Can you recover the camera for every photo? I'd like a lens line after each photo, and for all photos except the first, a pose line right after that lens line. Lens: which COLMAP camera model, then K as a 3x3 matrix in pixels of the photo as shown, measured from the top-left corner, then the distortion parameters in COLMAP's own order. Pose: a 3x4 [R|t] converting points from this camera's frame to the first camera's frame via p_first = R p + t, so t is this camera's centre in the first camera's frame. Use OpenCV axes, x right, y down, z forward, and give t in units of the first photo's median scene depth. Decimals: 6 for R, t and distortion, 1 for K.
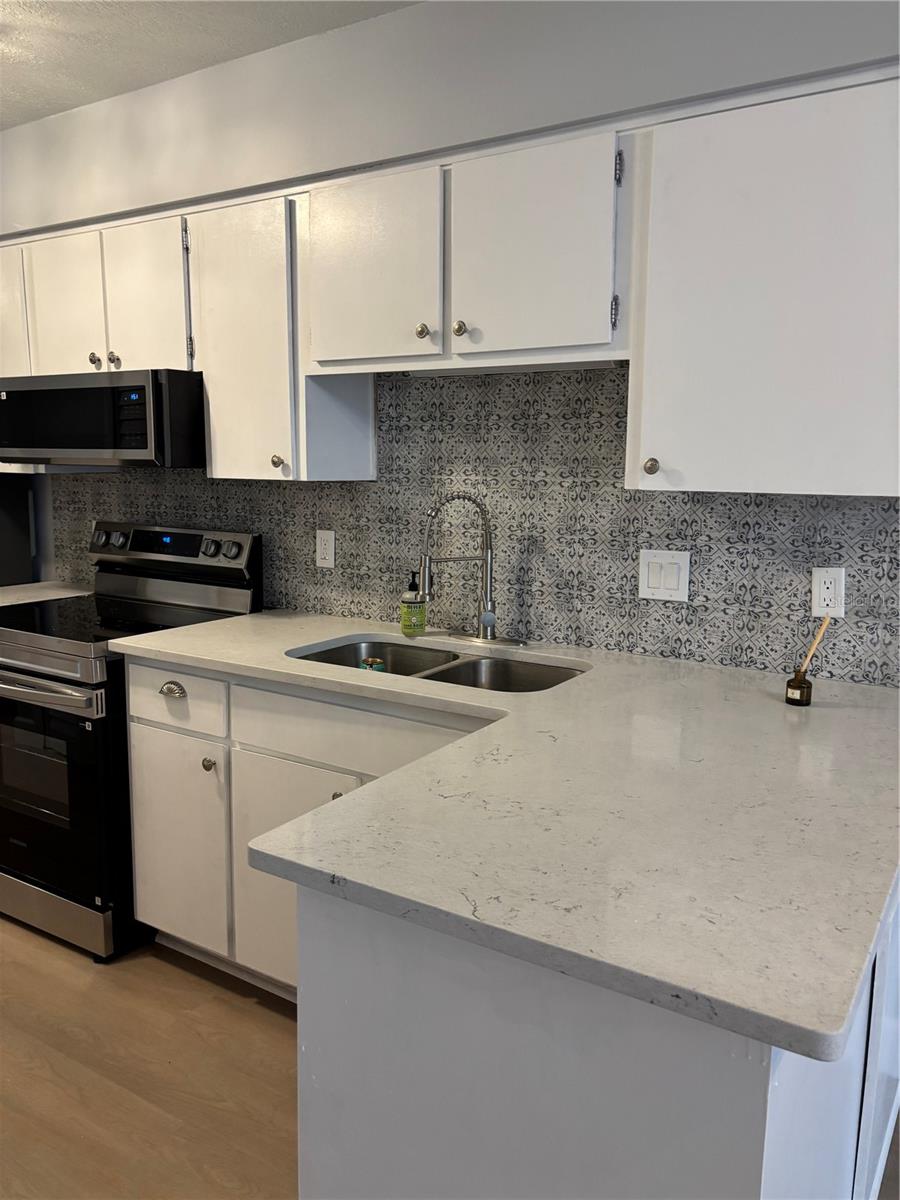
lens RADIAL K [[897.6, 0, 457.1], [0, 897.6, 601.6], [0, 0, 1]] dist [0.085326, -0.153824]
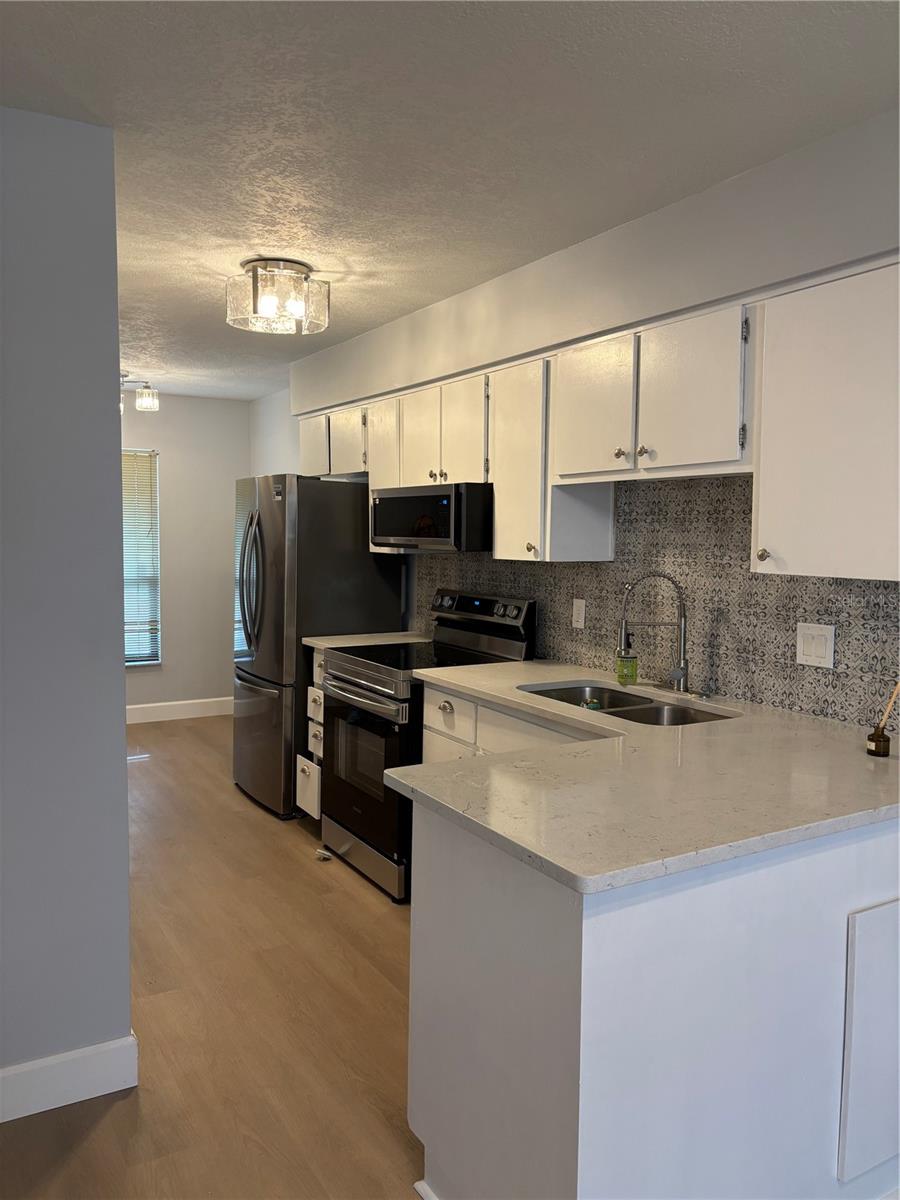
lens RADIAL K [[896.6, 0, 450.0], [0, 896.6, 600.0], [0, 0, 1]] dist [0.075272, -0.228852]
pose [[0.886763, 0.032048, -0.461111, 0.322837], [-0.069631, 0.995471, -0.064720, 0.020164], [0.456949, 0.089499, 0.884979, -0.248225]]
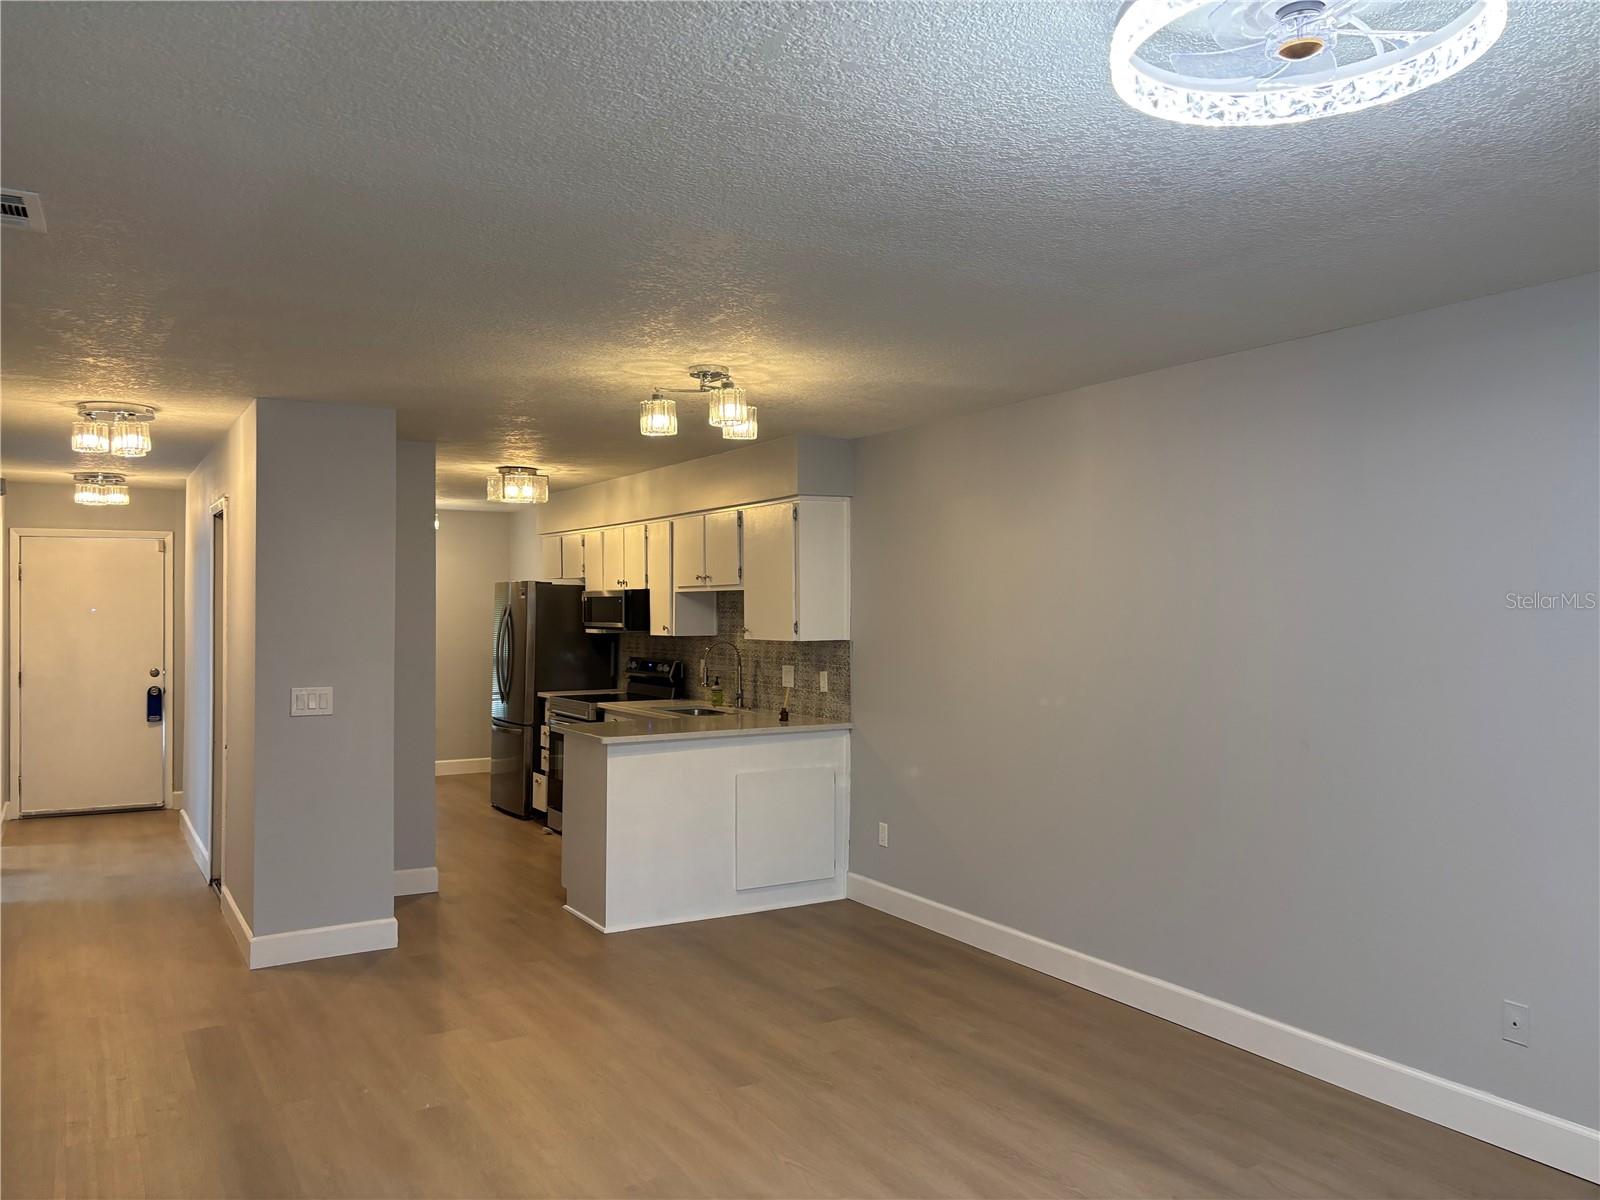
lens RADIAL K [[1215.4, 0, 806.7], [0, 1215.4, 601.7], [0, 0, 1]] dist [0.020008, -0.004504]
pose [[0.893036, -0.016197, -0.449693, 1.551794], [-0.056266, 0.987490, -0.147304, 0.220455], [0.446453, 0.156850, 0.880953, -1.621538]]
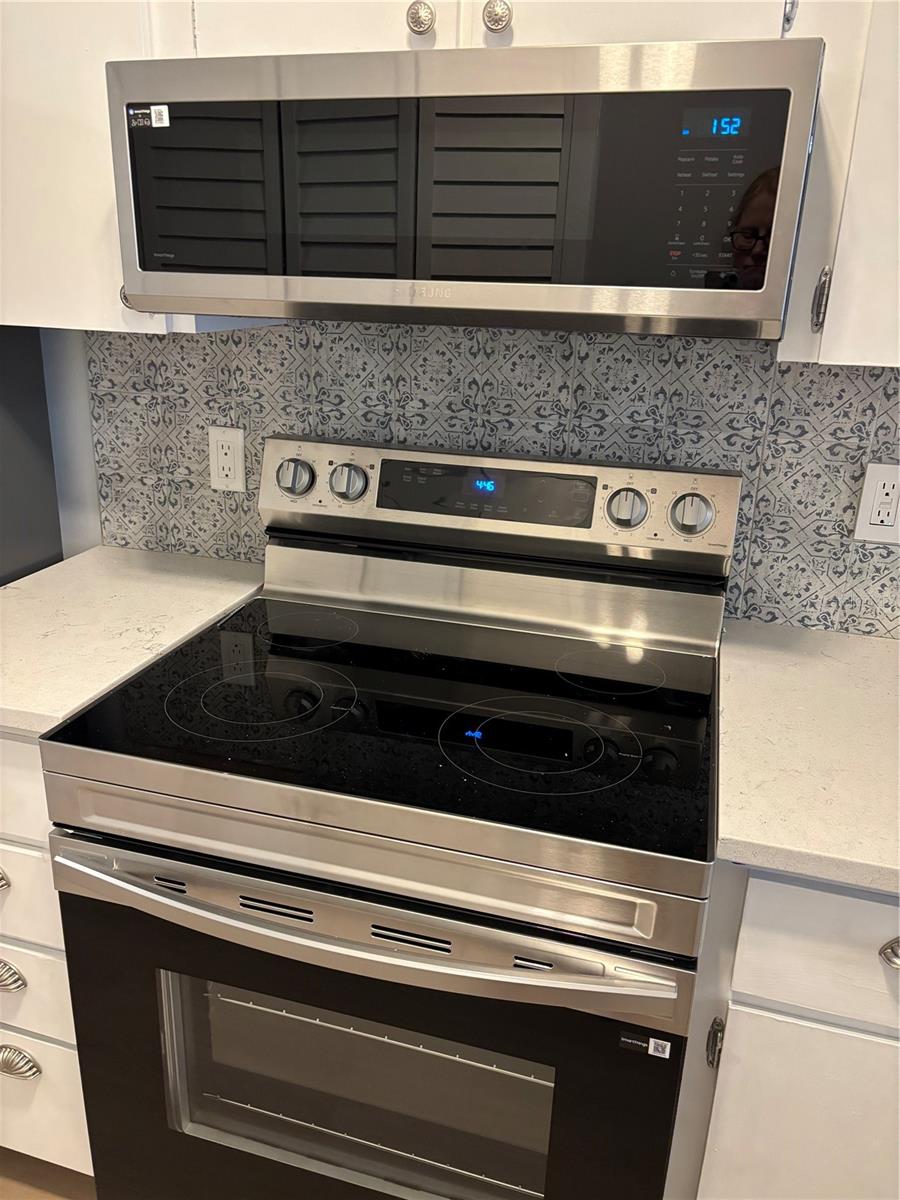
lens RADIAL K [[905.3, 0, 446.2], [0, 905.3, 594.3], [0, 0, 1]] dist [0.070991, -0.094237]
pose [[0.961227, -0.076919, 0.264814, -0.584195], [0.025923, 0.981263, 0.190923, -0.128153], [-0.274538, -0.176656, 0.945210, 0.699895]]
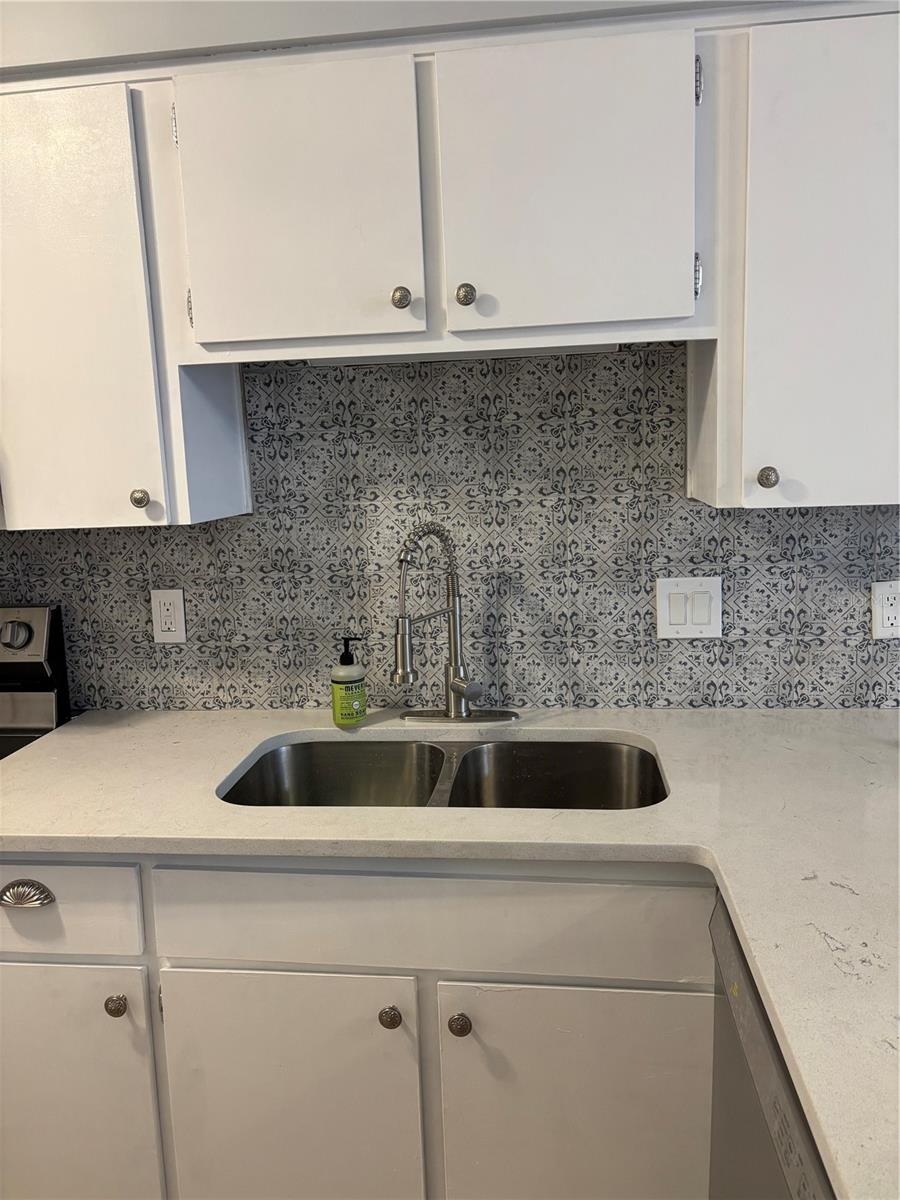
lens RADIAL K [[905.3, 0, 446.2], [0, 905.3, 594.3], [0, 0, 1]] dist [0.070991, -0.094237]
pose [[0.902737, -0.111528, 0.415485, -0.283108], [0.112689, 0.993391, 0.021812, -0.077602], [-0.415172, 0.027130, 0.909338, 0.322882]]
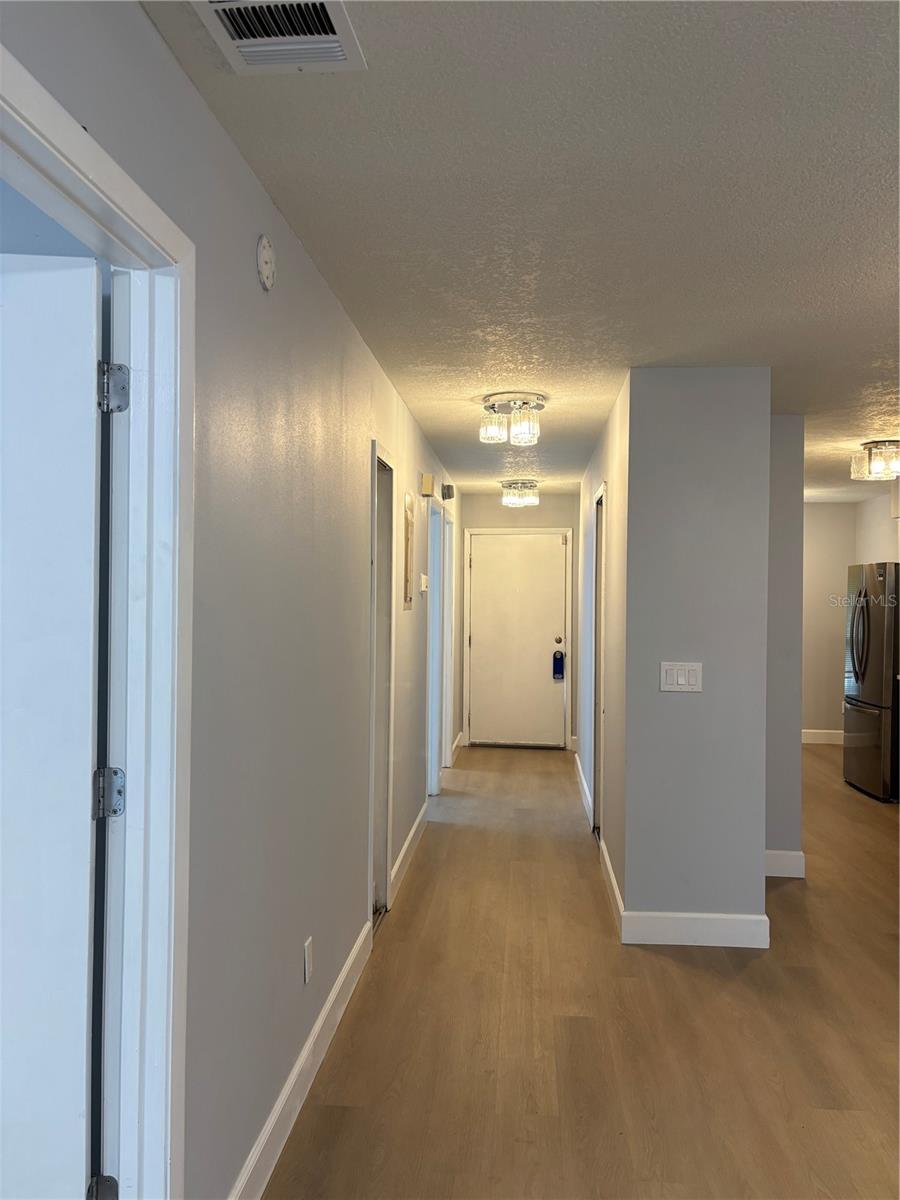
lens RADIAL K [[905.3, 0, 446.2], [0, 905.3, 594.3], [0, 0, 1]] dist [0.070991, -0.094237]
pose [[0.454090, -0.011575, -0.890880, 1.005169], [-0.138812, 0.986786, -0.083575, 0.173908], [0.880076, 0.161615, 0.446483, -1.156416]]
